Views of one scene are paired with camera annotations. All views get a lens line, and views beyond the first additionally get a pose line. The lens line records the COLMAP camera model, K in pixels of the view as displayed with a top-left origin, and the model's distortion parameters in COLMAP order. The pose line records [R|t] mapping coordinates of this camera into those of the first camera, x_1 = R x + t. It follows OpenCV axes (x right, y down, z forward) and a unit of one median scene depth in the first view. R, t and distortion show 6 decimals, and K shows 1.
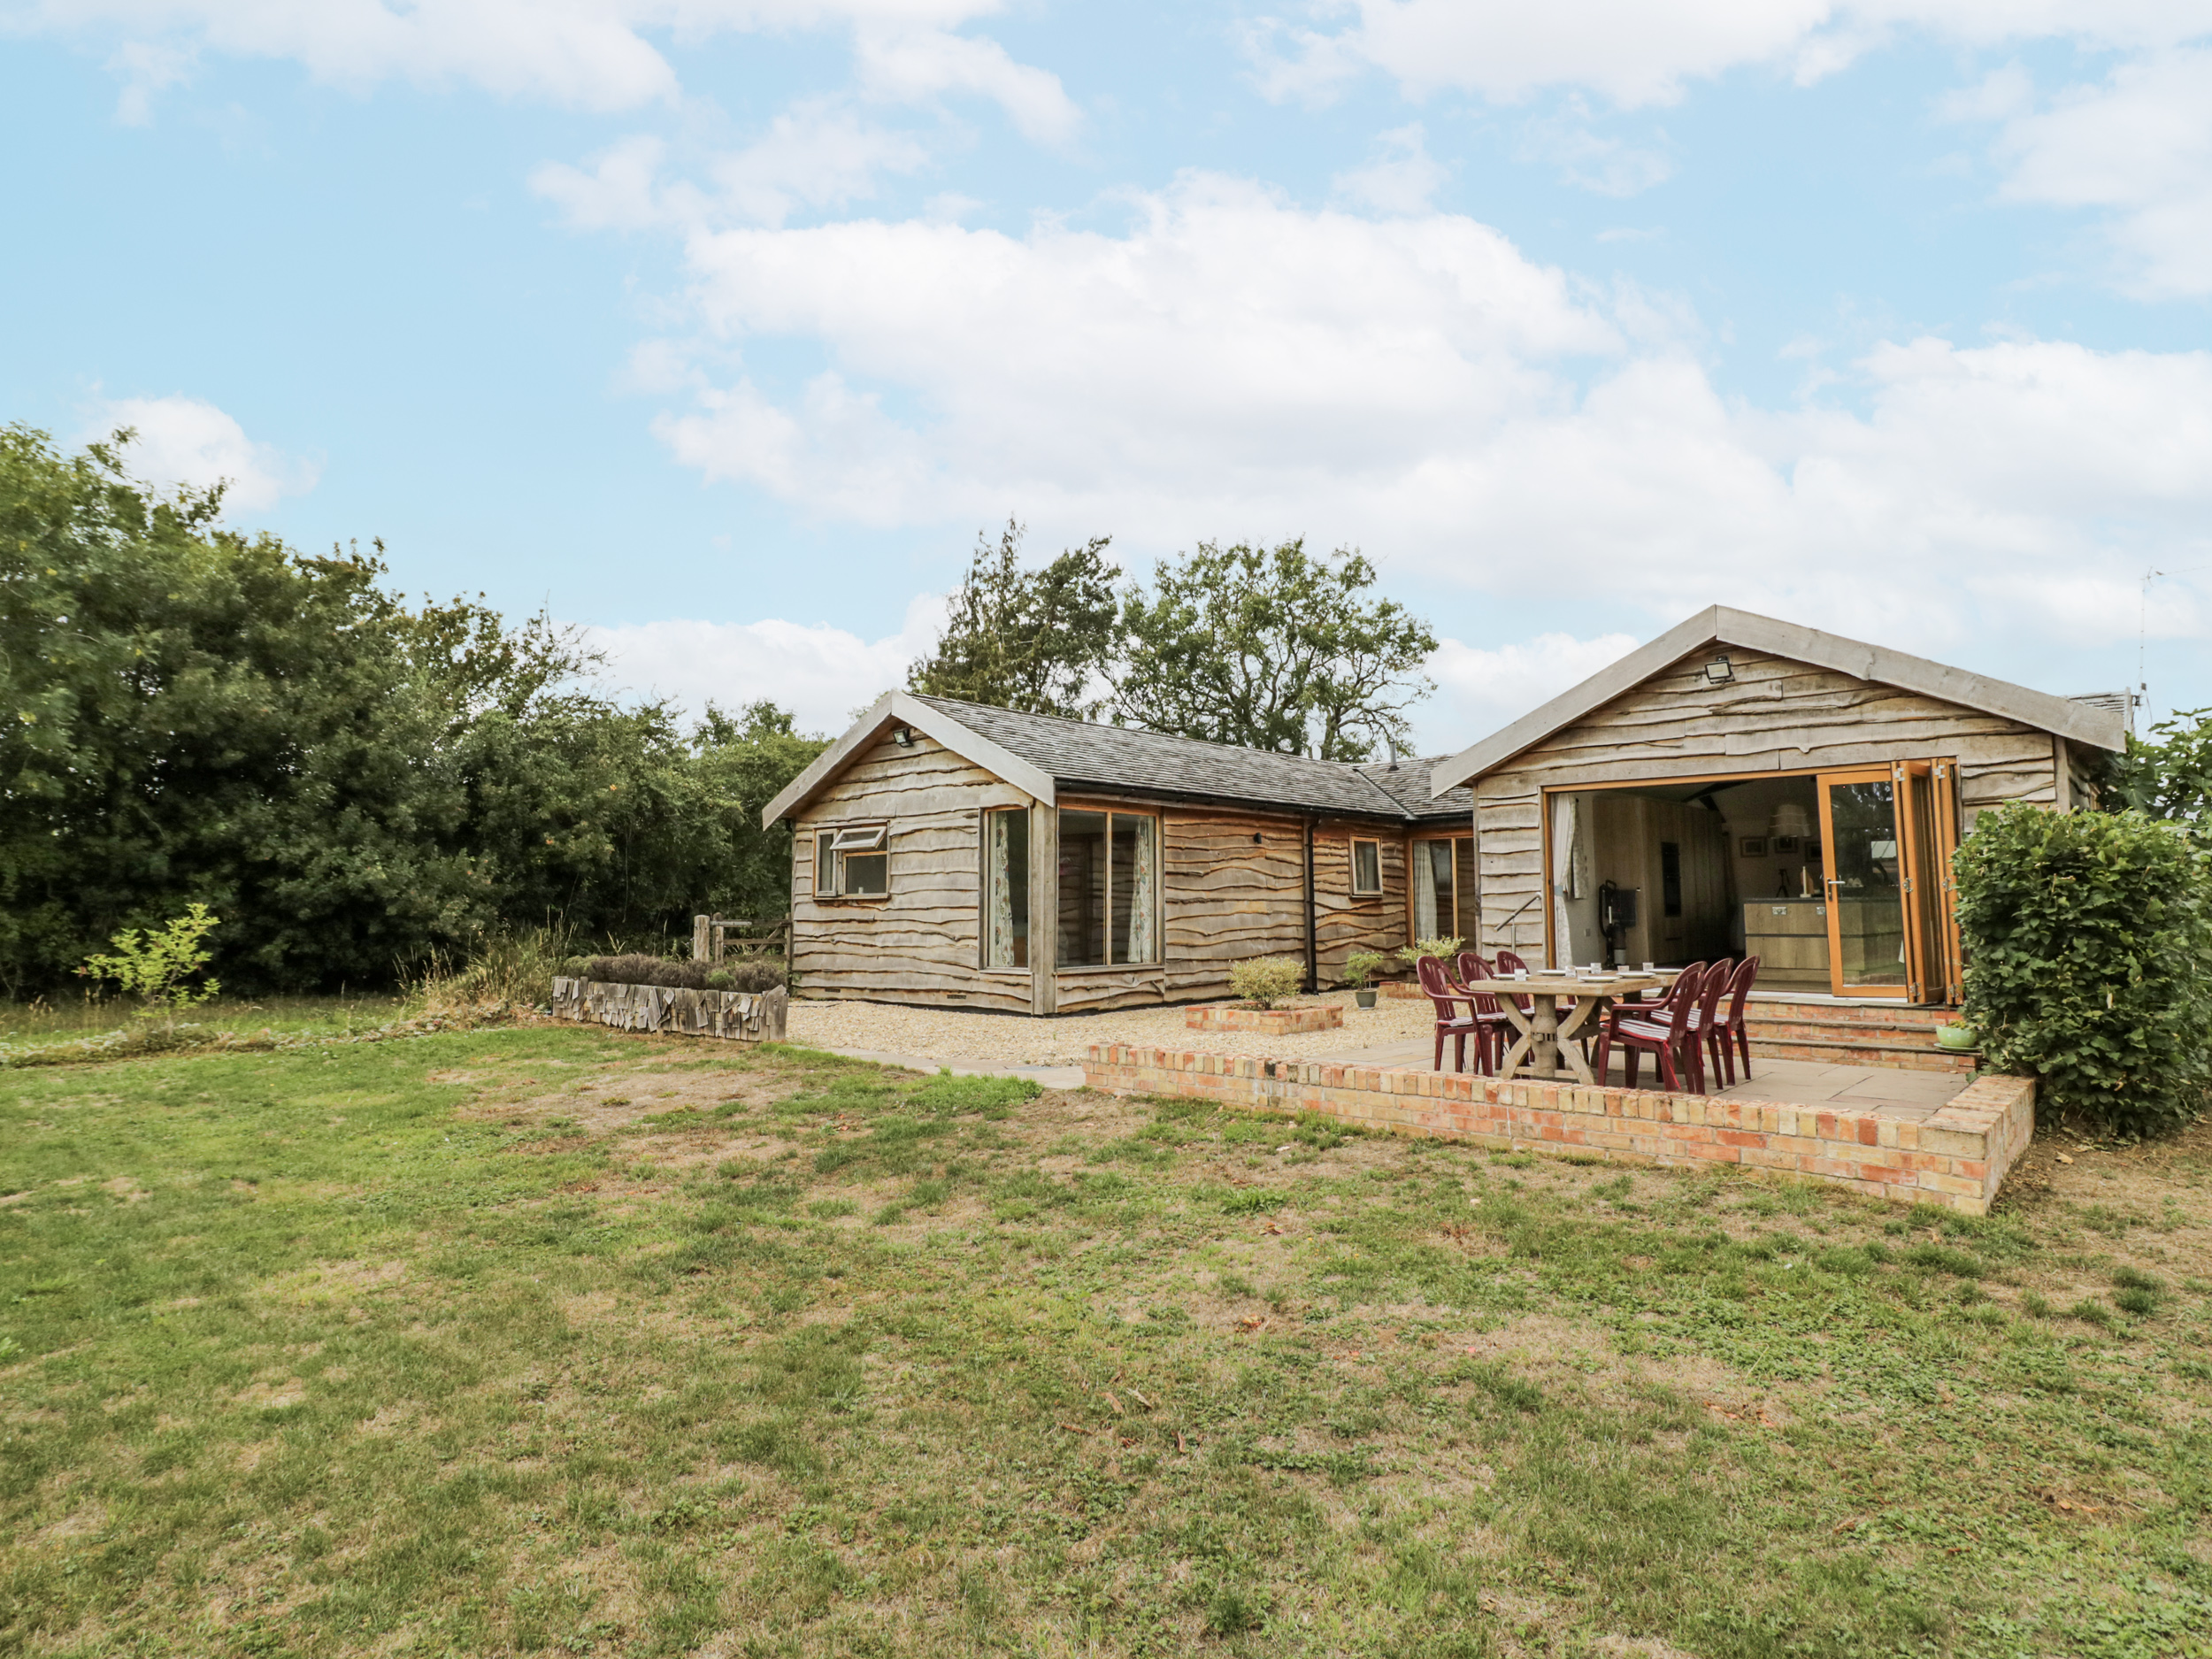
lens RADIAL K [[1219.4, 0, 1106.0], [0, 1219.4, 829.5], [0, 0, 1]] dist [-0.003276, -0.001009]
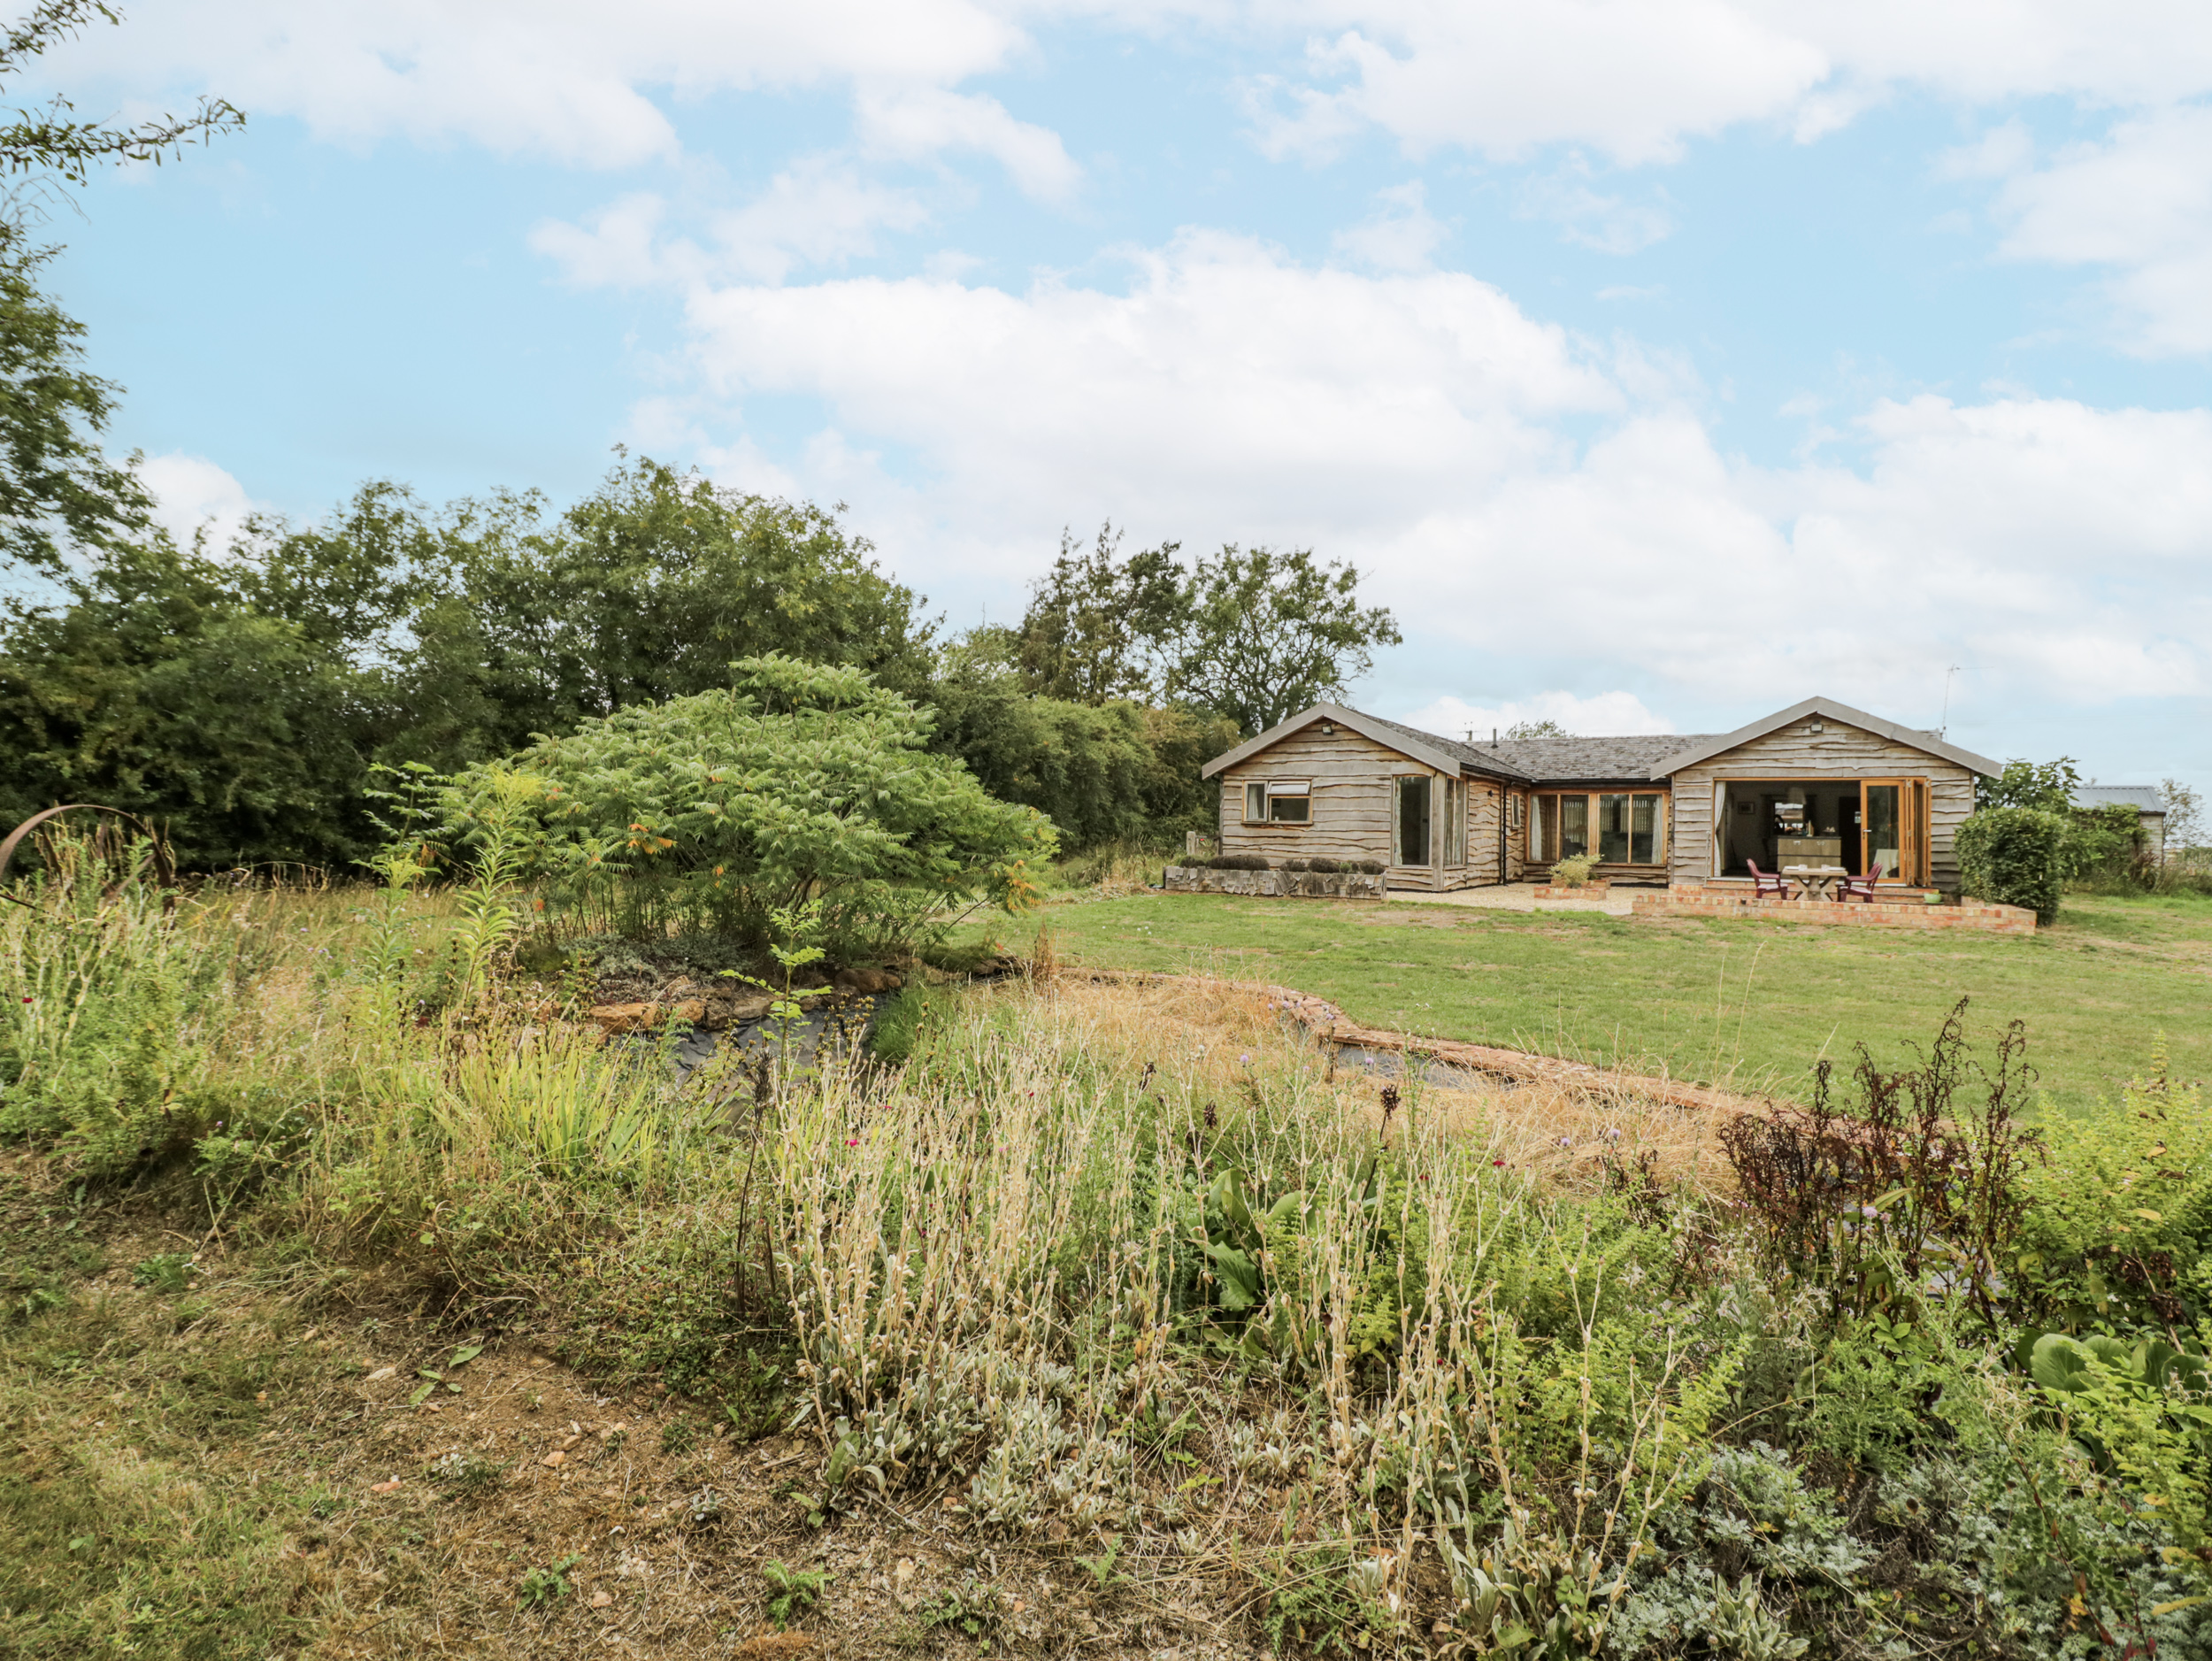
lens RADIAL K [[1146.2, 0, 1109.1], [0, 1146.2, 818.7], [0, 0, 1]] dist [0.001236, -0.014501]
pose [[0.980480, 0.025302, 0.194983, -0.674907], [-0.036522, 0.997864, 0.054163, -0.023481], [-0.193196, -0.060227, 0.979310, -0.439847]]
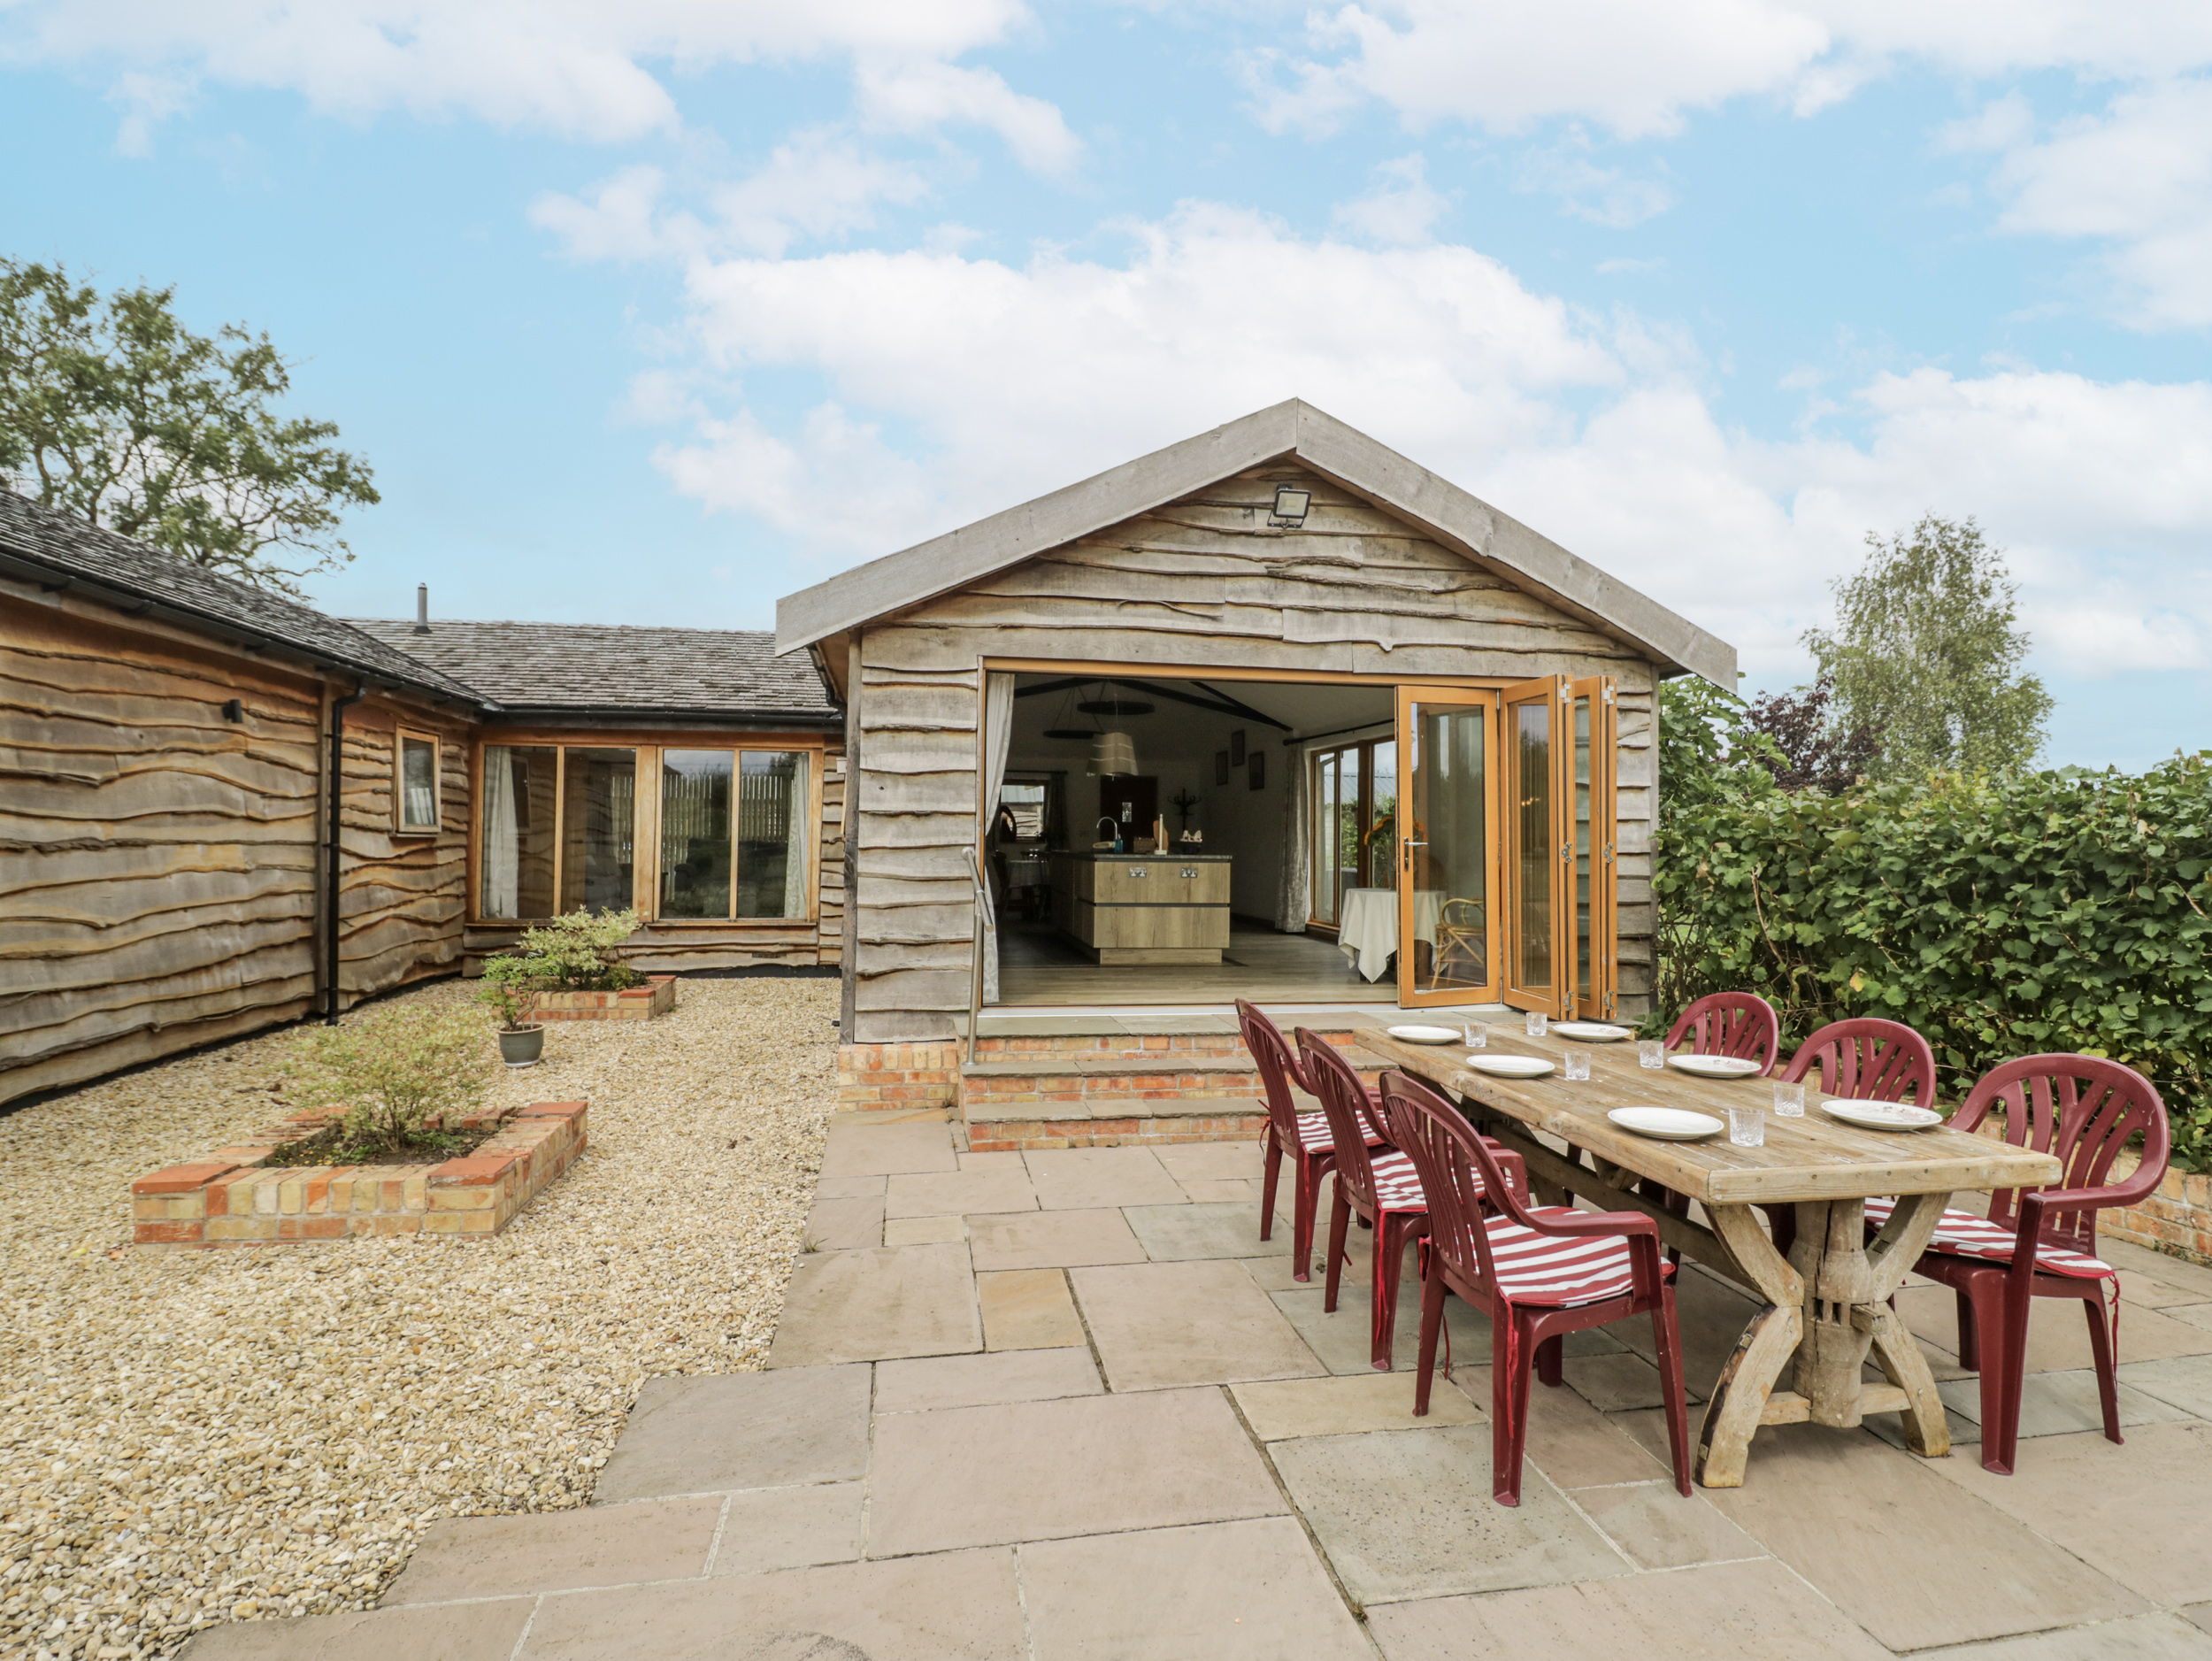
lens RADIAL K [[1146.2, 0, 1109.1], [0, 1146.2, 818.7], [0, 0, 1]] dist [0.001236, -0.014501]
pose [[0.614820, 0.028532, 0.788151, -0.012596], [-0.066243, 0.997682, 0.015557, 0.018537], [-0.785881, -0.061774, 0.615285, 0.444310]]
